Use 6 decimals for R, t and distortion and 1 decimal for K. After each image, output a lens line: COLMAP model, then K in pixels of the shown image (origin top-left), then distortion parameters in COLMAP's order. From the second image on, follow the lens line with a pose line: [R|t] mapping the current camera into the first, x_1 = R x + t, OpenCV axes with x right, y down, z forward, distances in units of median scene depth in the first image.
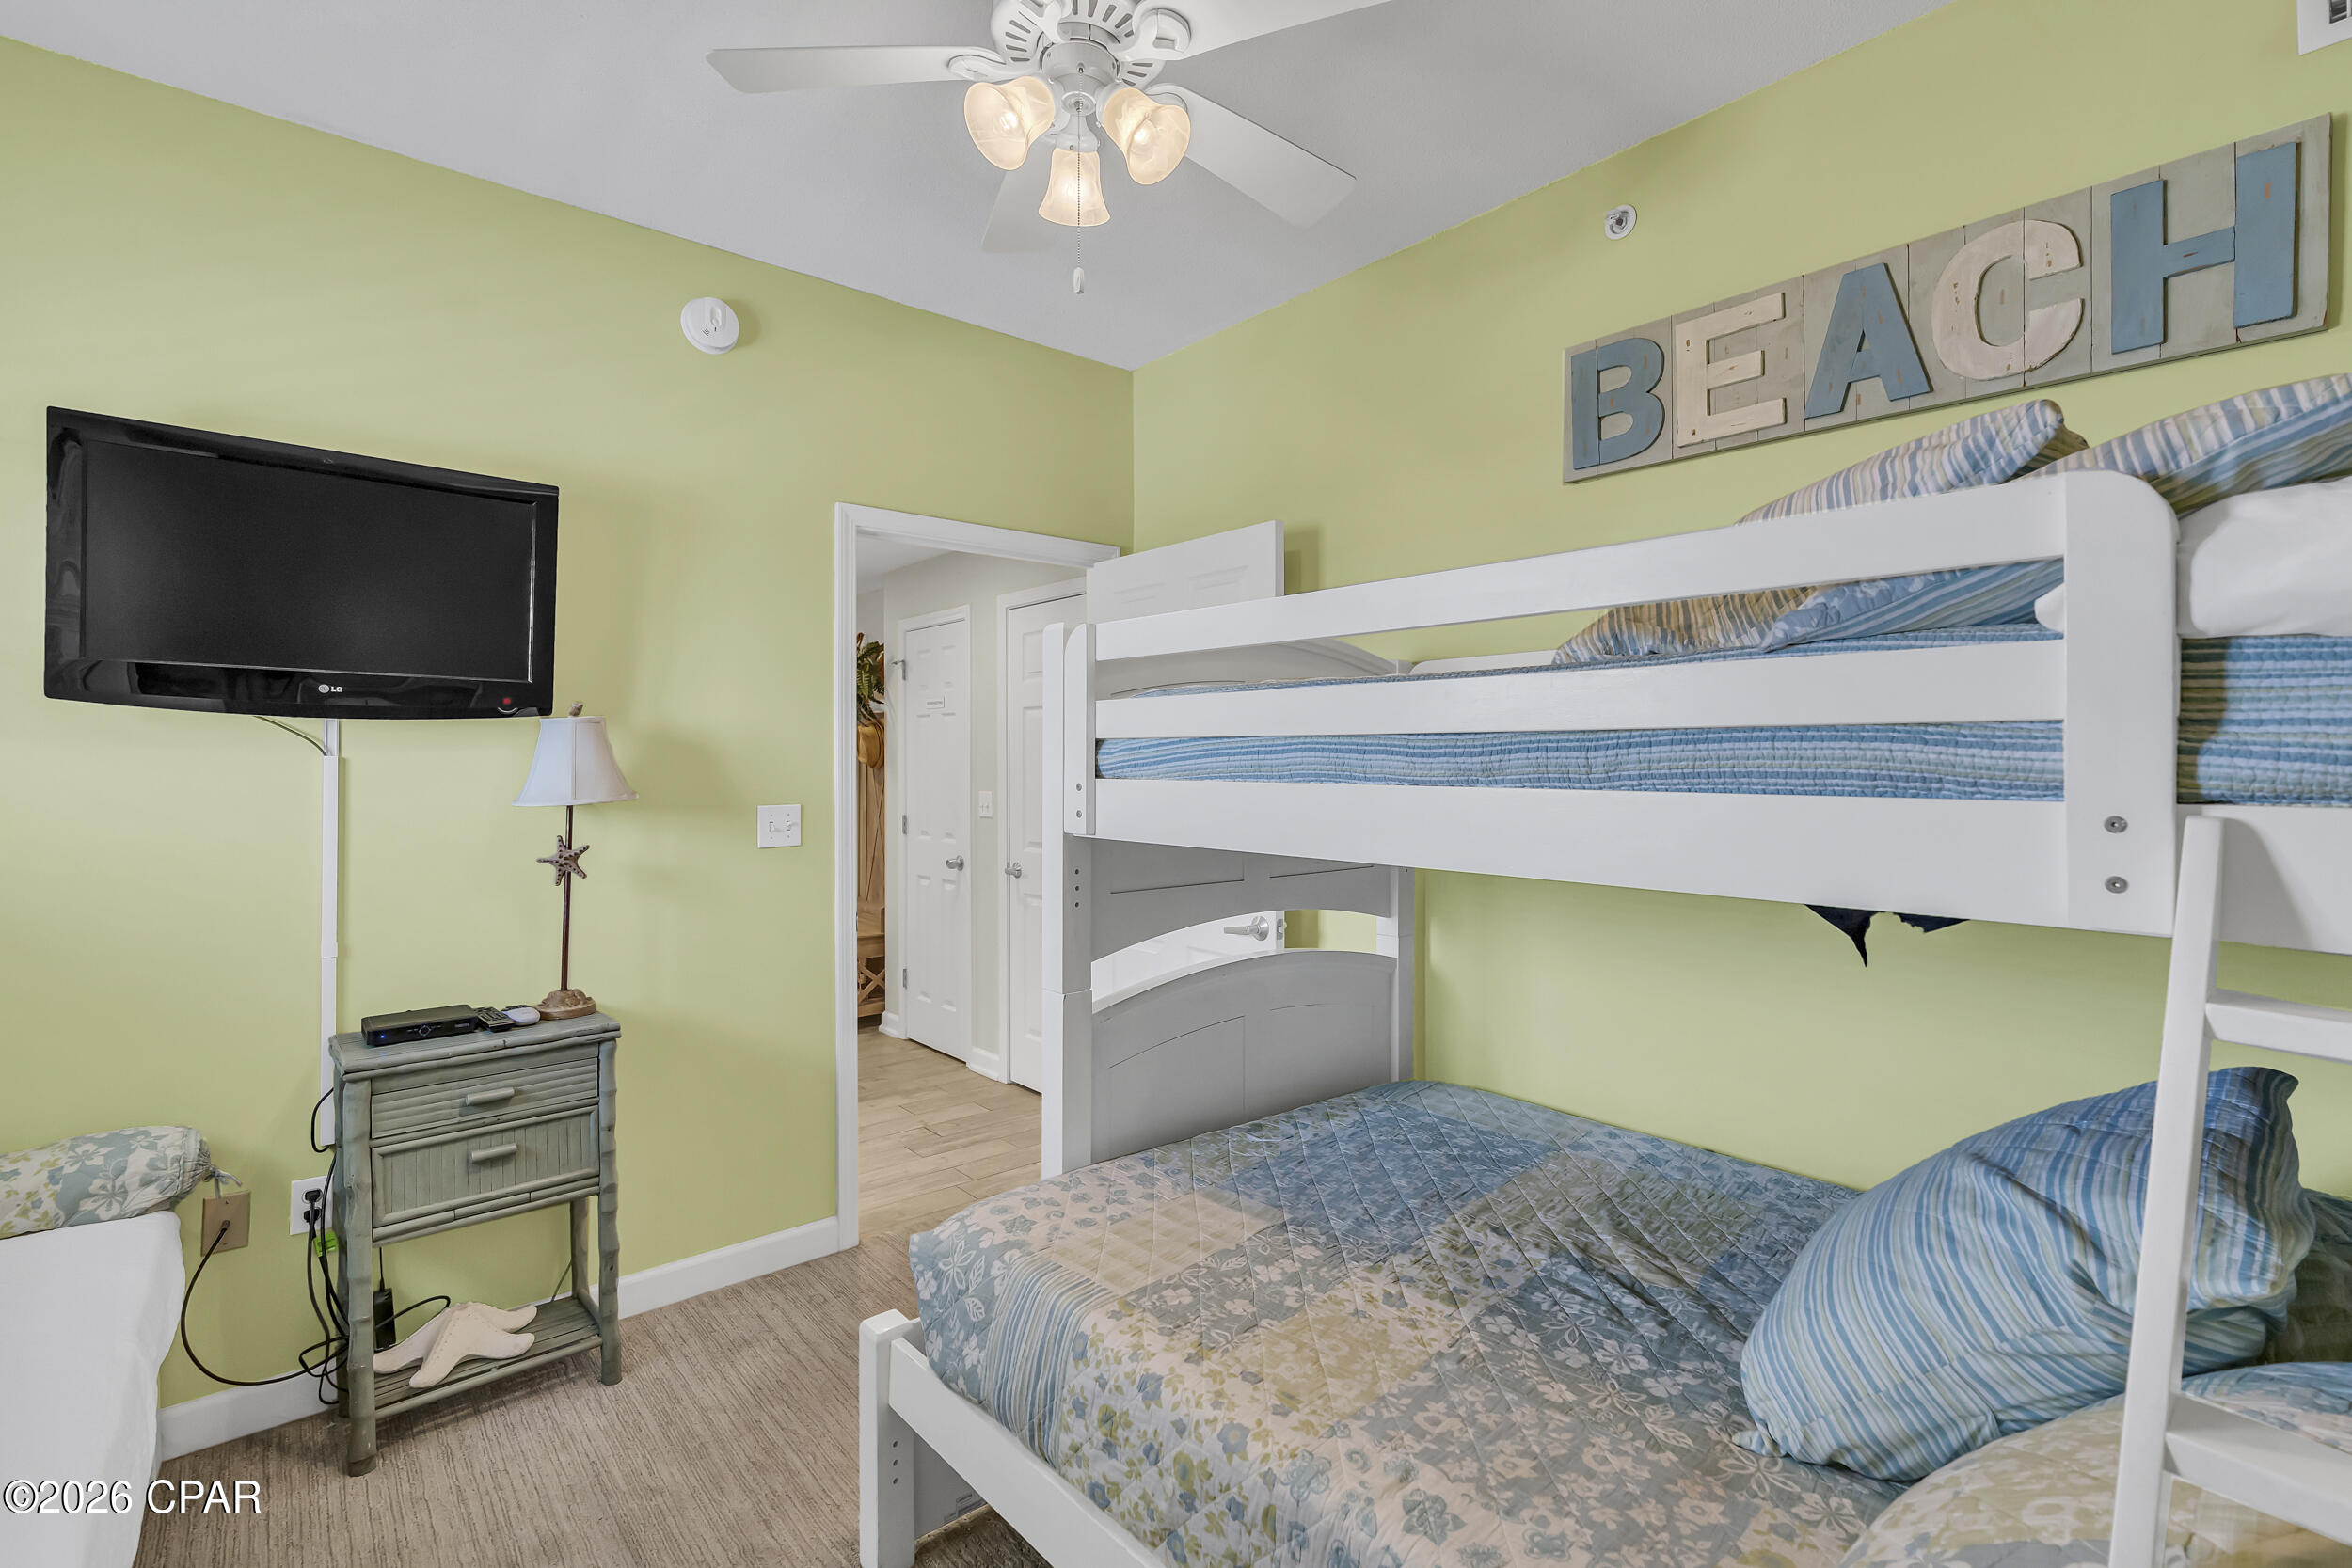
lens RADIAL K [[1063.5, 0, 1187.5], [0, 1063.5, 768.6], [0, 0, 1]] dist [-0.014230, 0.000093]
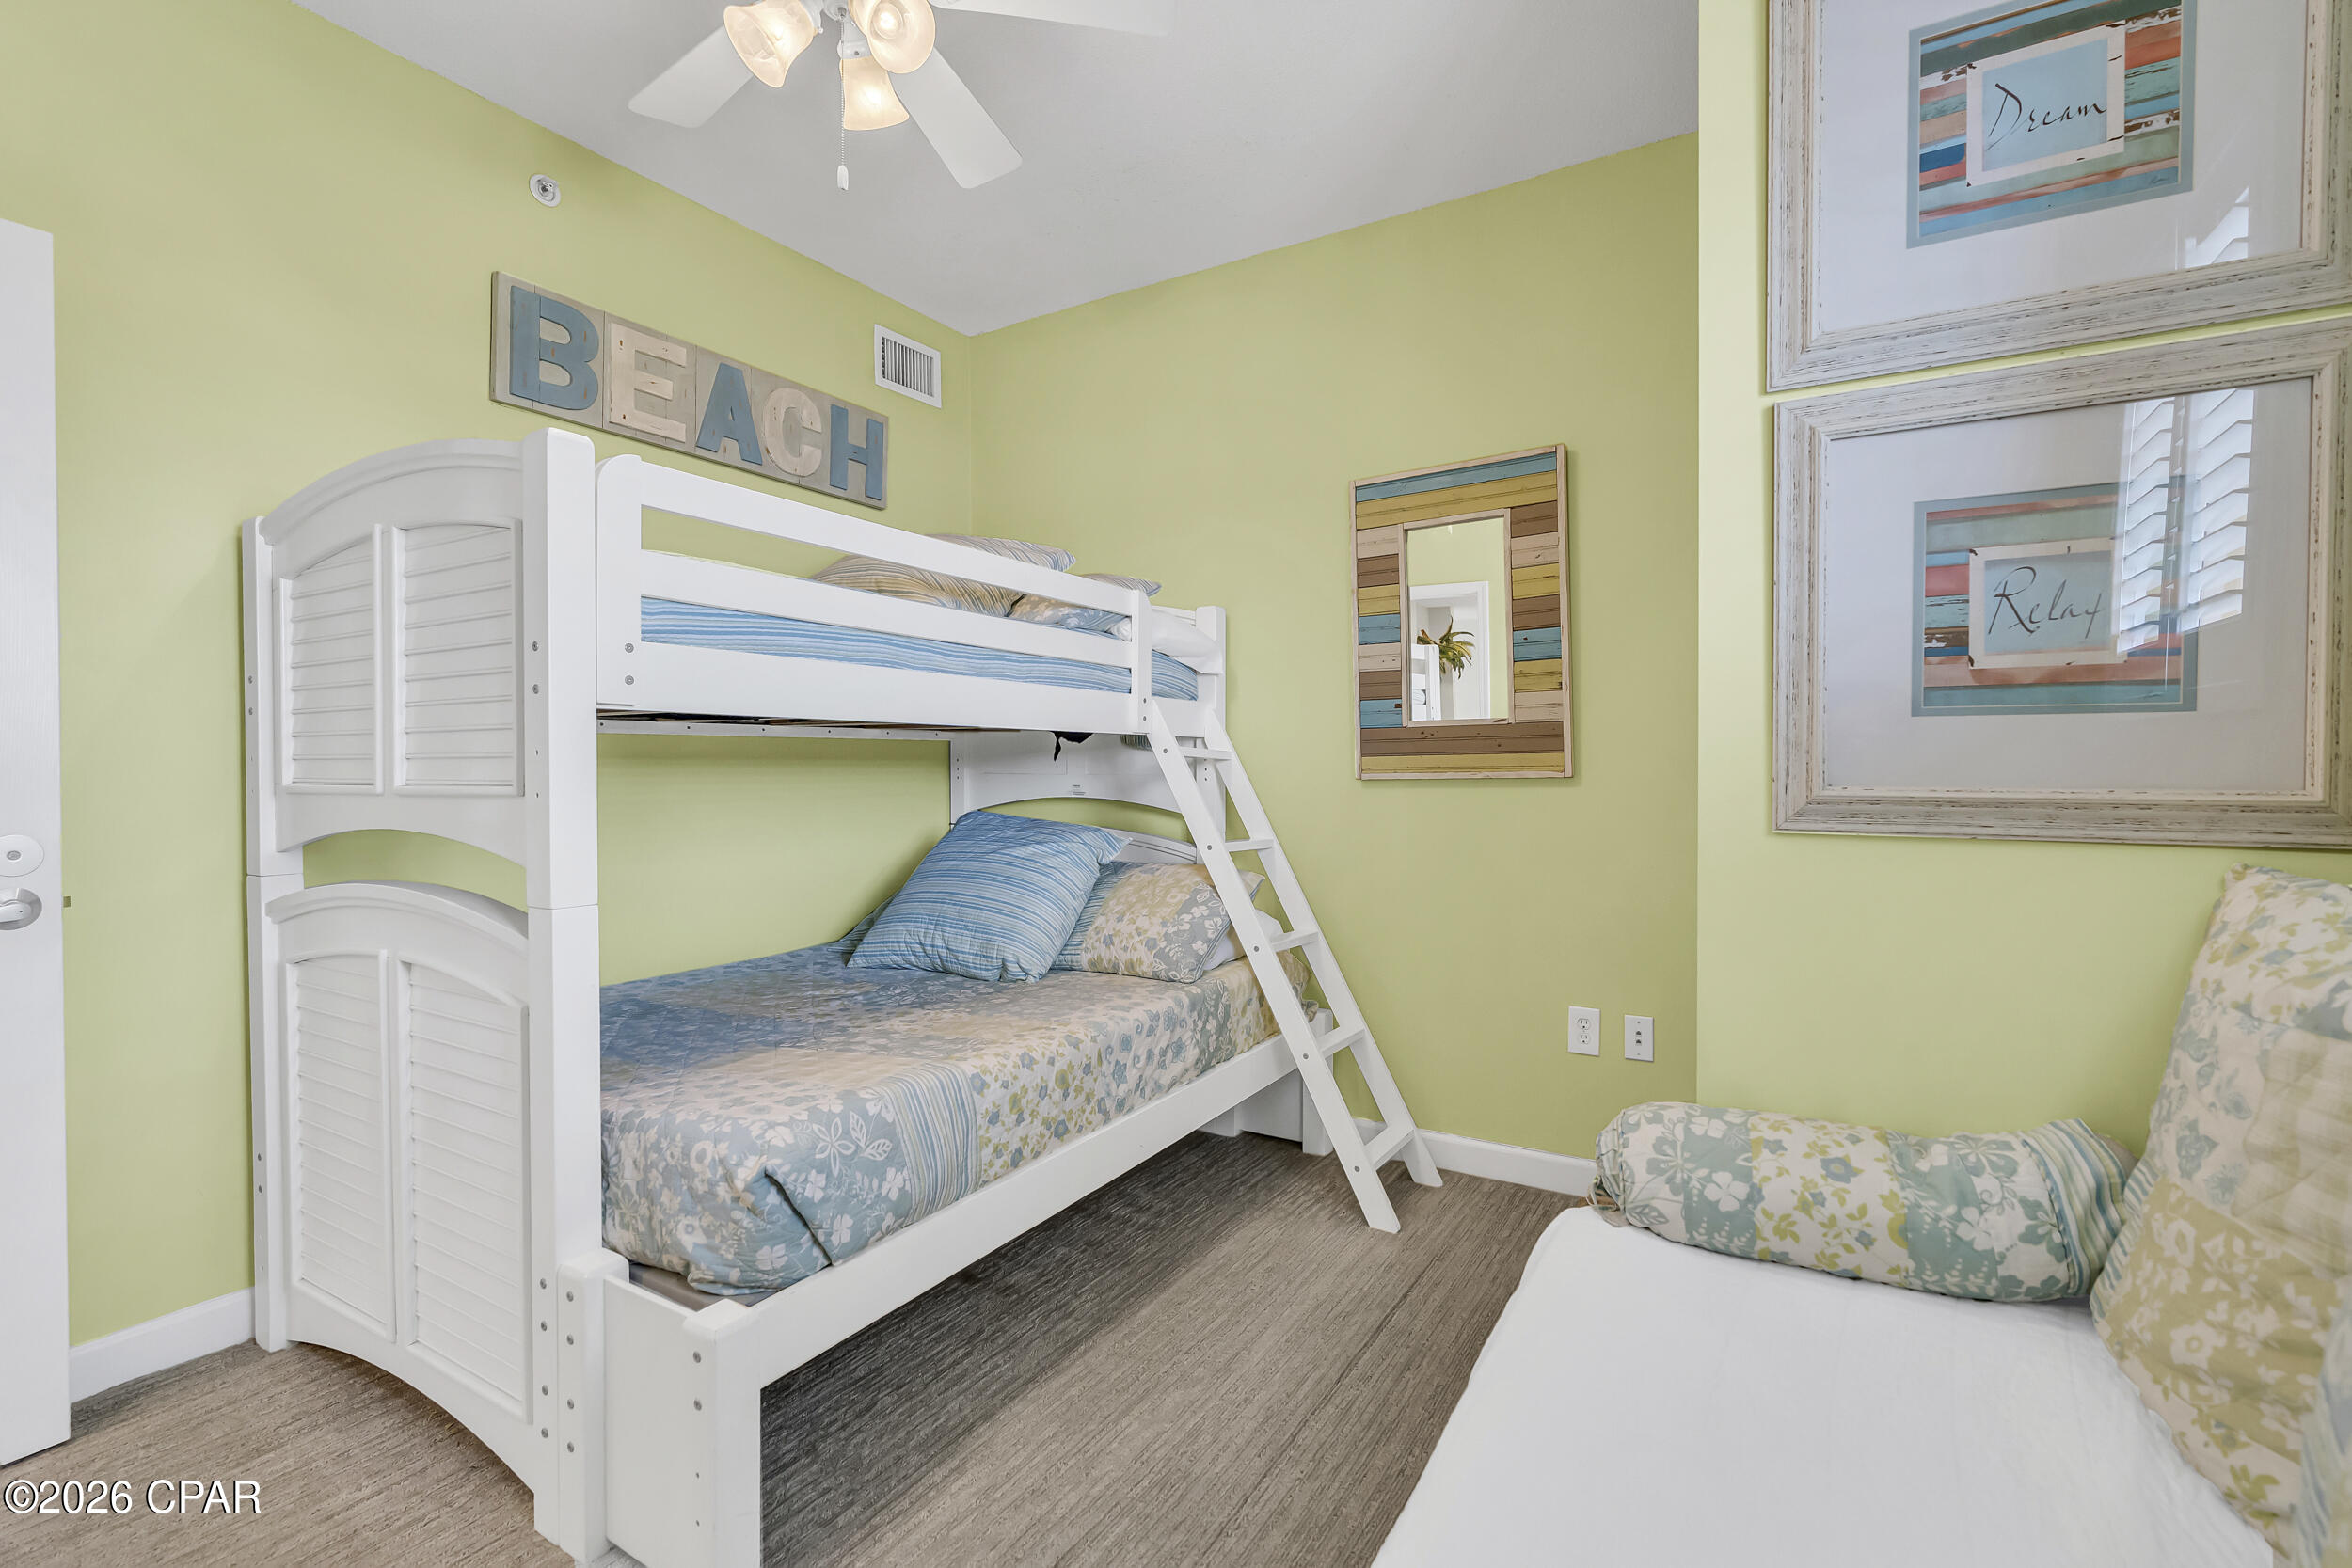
lens RADIAL K [[1063.5, 0, 1181.2], [0, 1063.5, 782.4], [0, 0, 1]] dist [-0.014230, 0.000093]
pose [[-0.307919, -0.013639, 0.951315, -1.250789], [0.005238, 0.999858, 0.016030, 0.136557], [-0.951398, 0.009919, -0.307804, 1.021785]]
